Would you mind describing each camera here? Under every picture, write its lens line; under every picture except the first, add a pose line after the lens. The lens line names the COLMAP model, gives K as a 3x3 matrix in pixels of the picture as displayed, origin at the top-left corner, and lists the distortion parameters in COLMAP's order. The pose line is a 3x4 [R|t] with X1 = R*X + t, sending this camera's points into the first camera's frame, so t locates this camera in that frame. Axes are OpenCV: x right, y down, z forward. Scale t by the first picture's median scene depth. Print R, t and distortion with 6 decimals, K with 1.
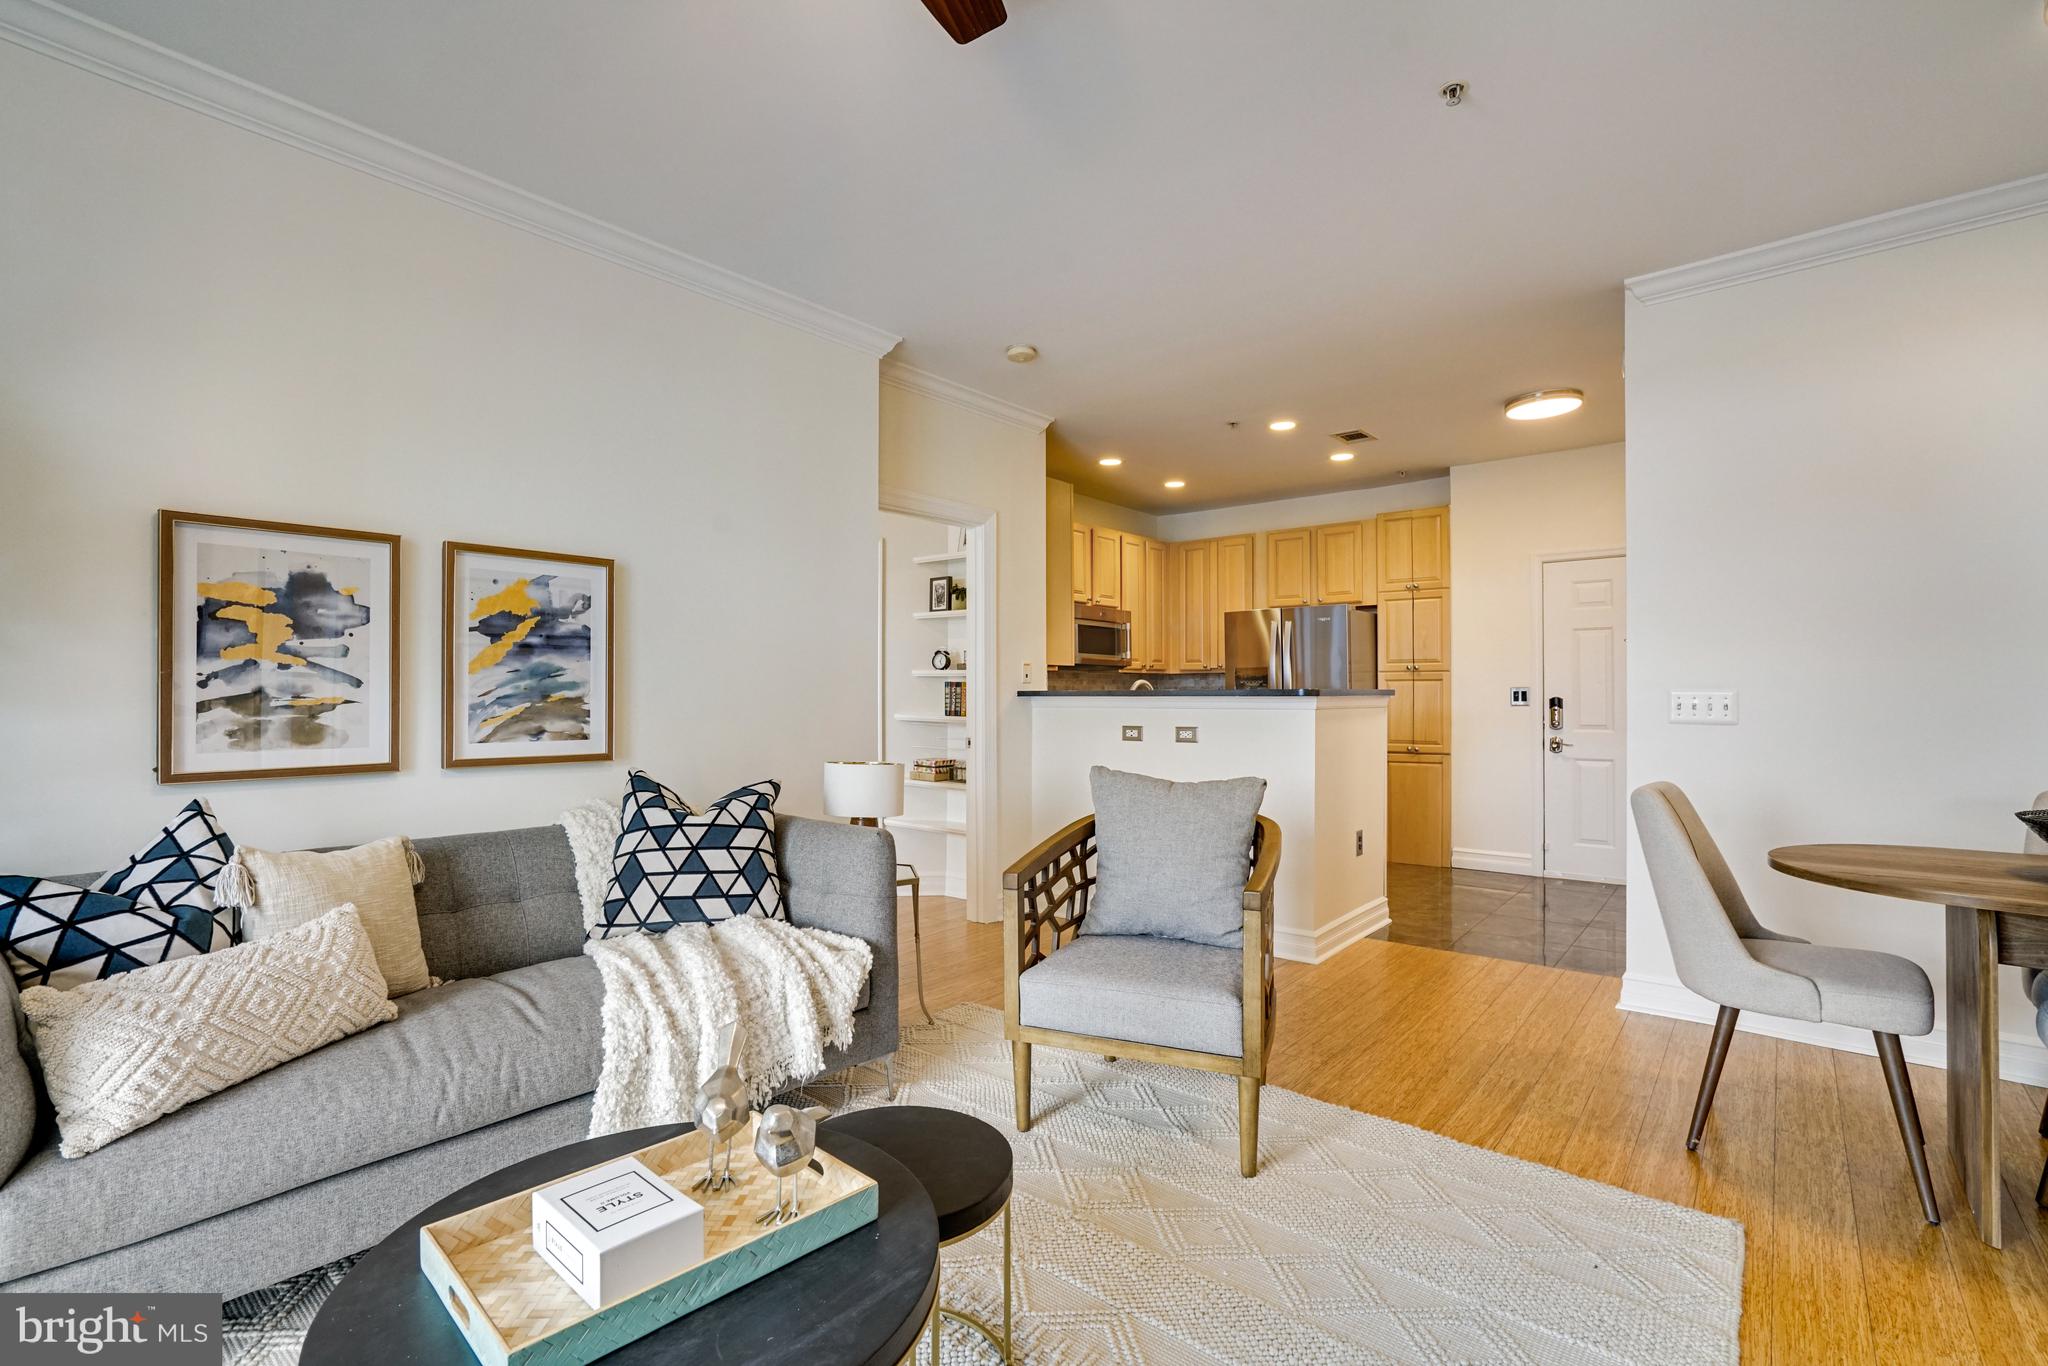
lens RADIAL K [[947.1, 0, 996.4], [0, 947.1, 685.6], [0, 0, 1]] dist [-0.035212, 0.012639]
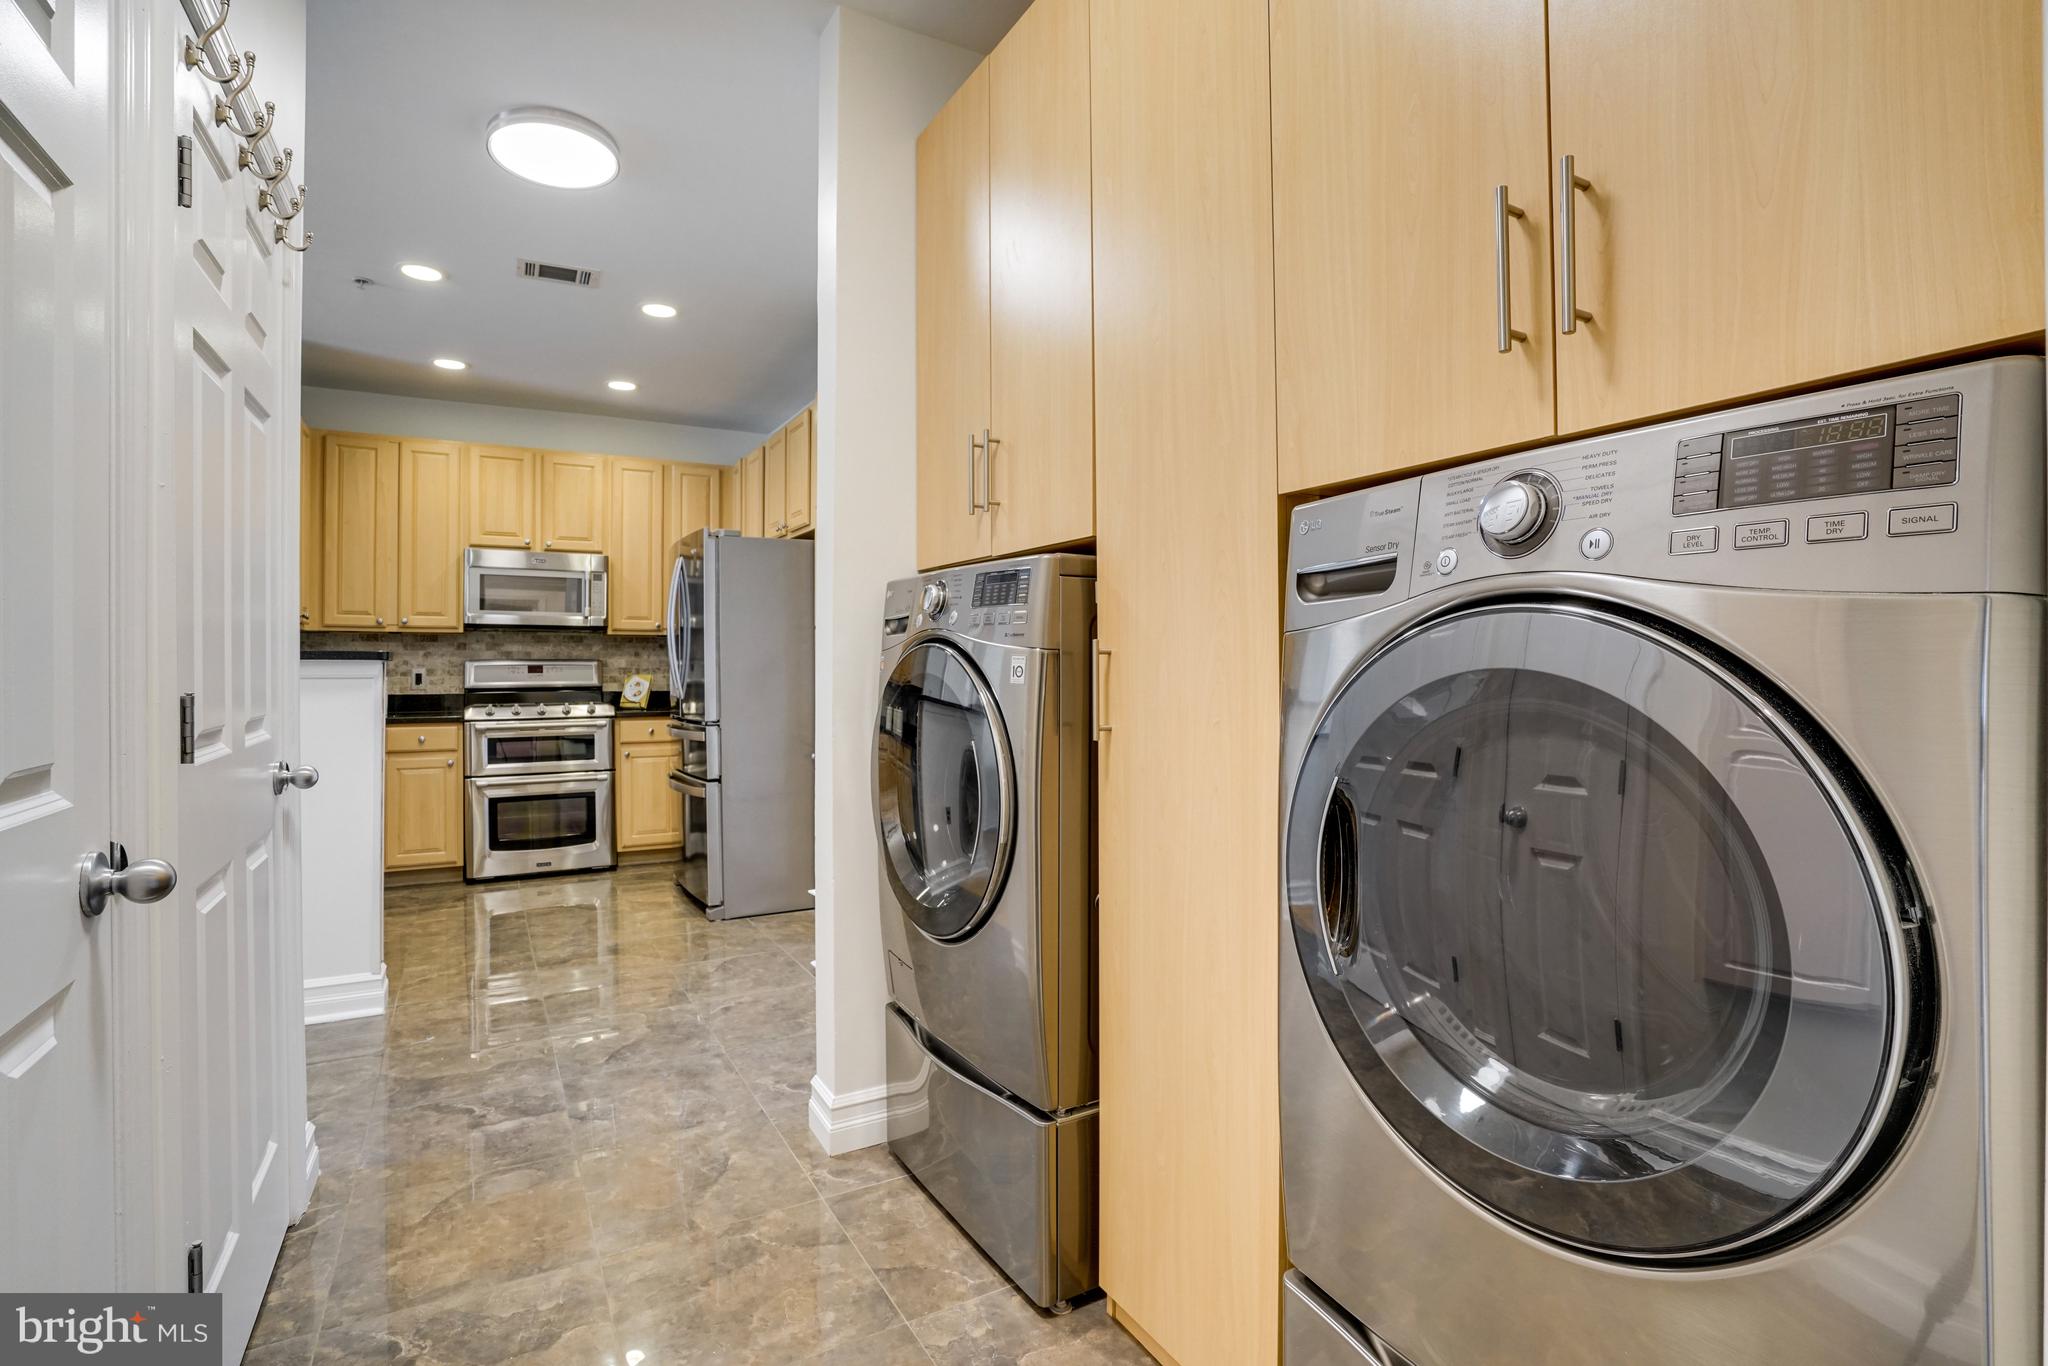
lens RADIAL K [[947.1, 0, 989.6], [0, 947.1, 666.2], [0, 0, 1]] dist [-0.035212, 0.012639]
pose [[0.939792, -0.003084, -0.341732, 1.659754], [0.005622, 0.999963, 0.006437, 0.020991], [0.341700, -0.007971, 0.939775, 0.888408]]
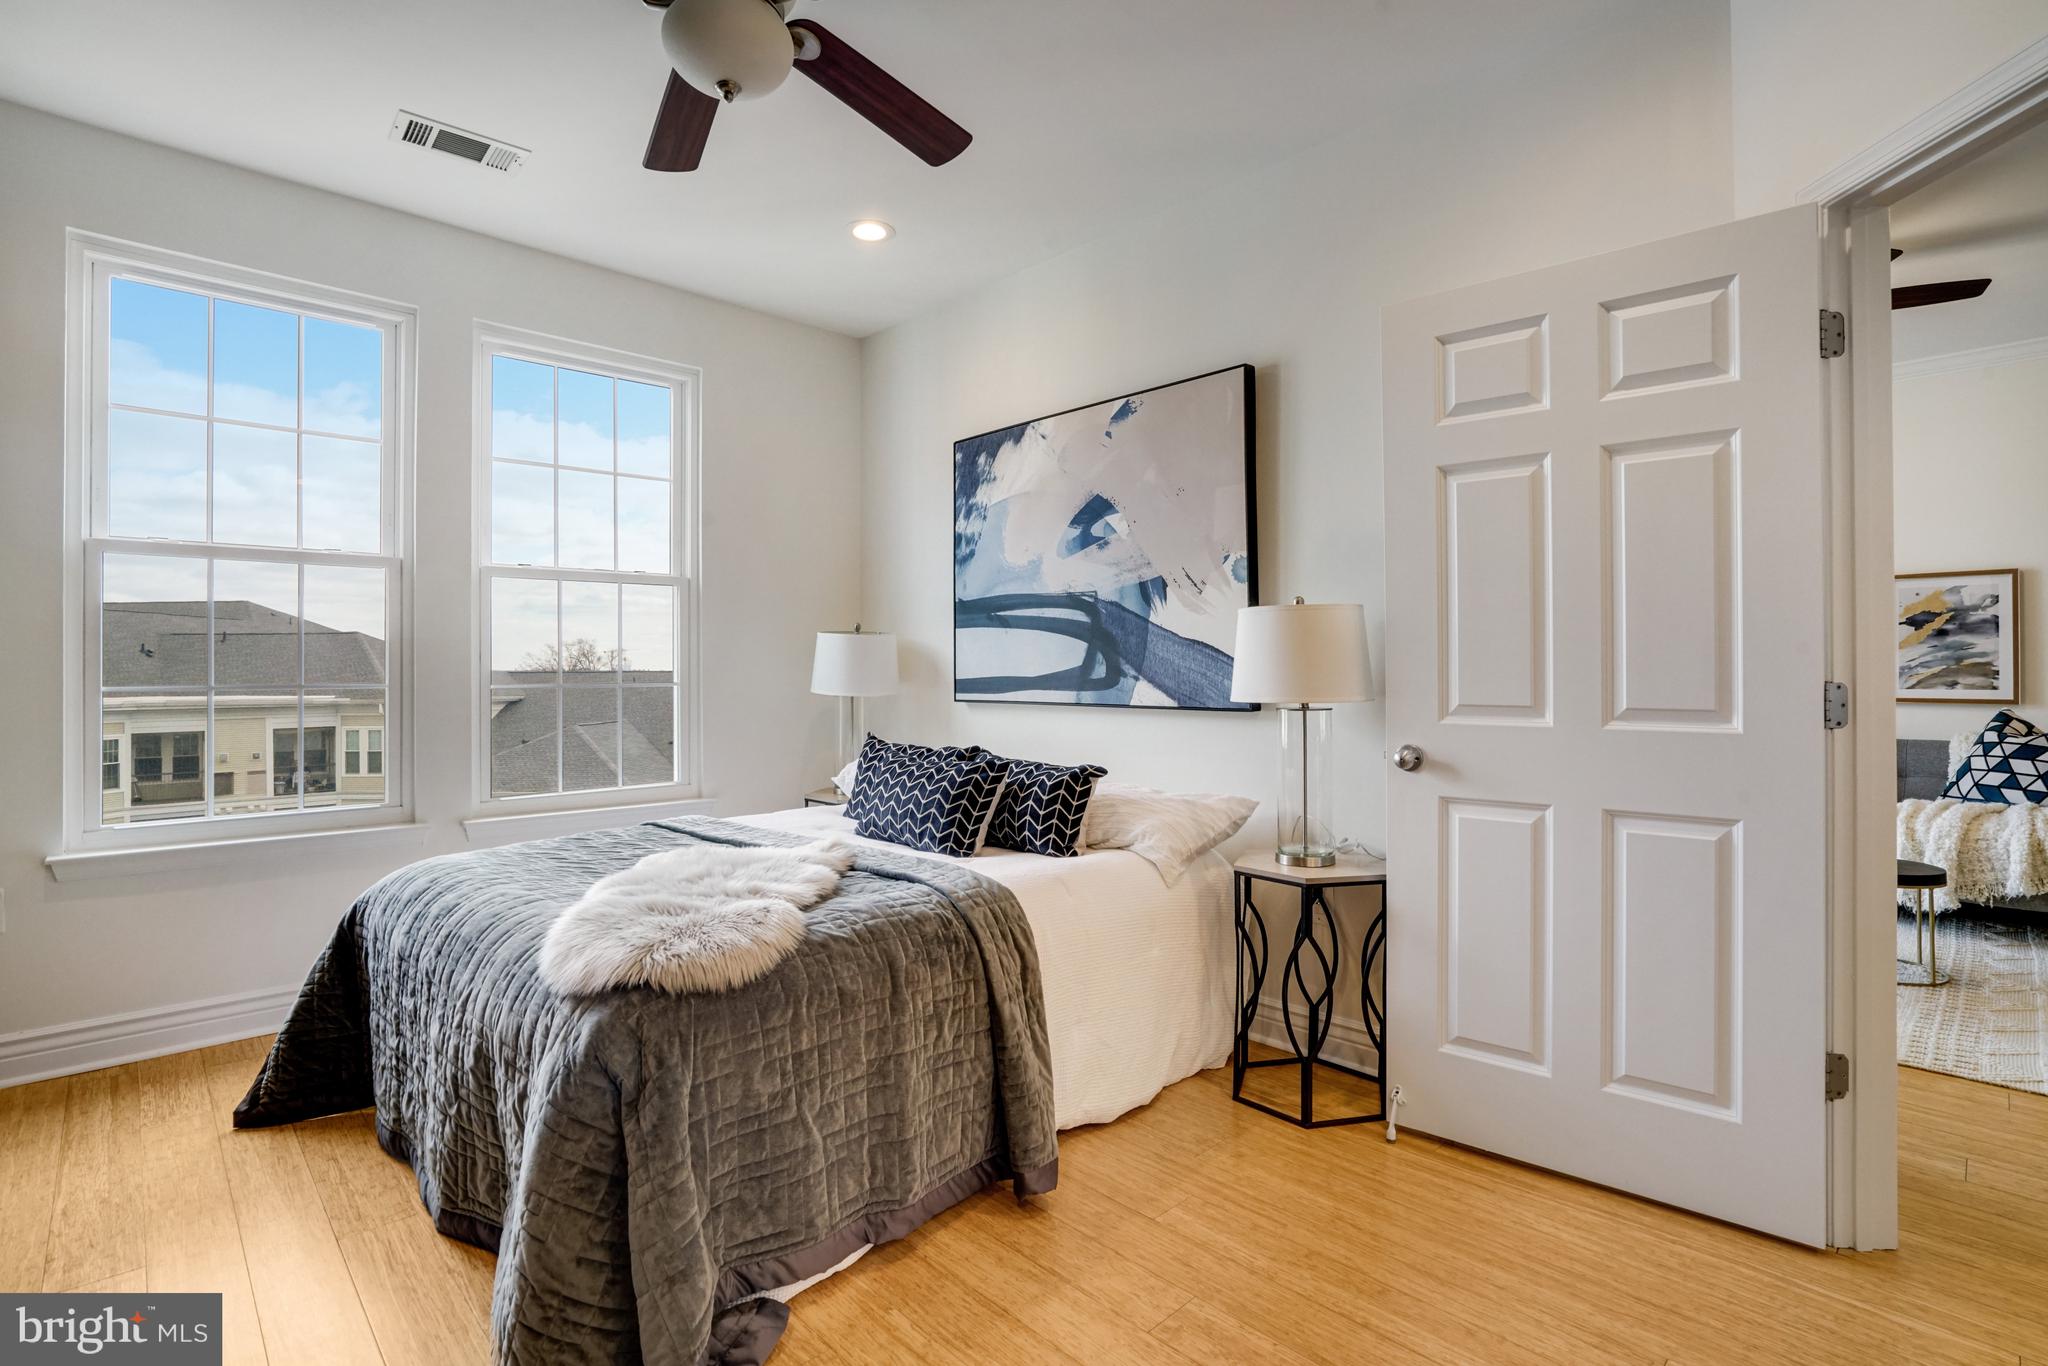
lens RADIAL K [[947.1, 0, 1061.2], [0, 947.1, 672.7], [0, 0, 1]] dist [-0.035212, 0.012639]
pose [[-0.068201, 0.001793, -0.997670, 1.185935], [0.010530, 0.999944, 0.001077, 0.012376], [0.997616, -0.010432, -0.068216, -0.412867]]
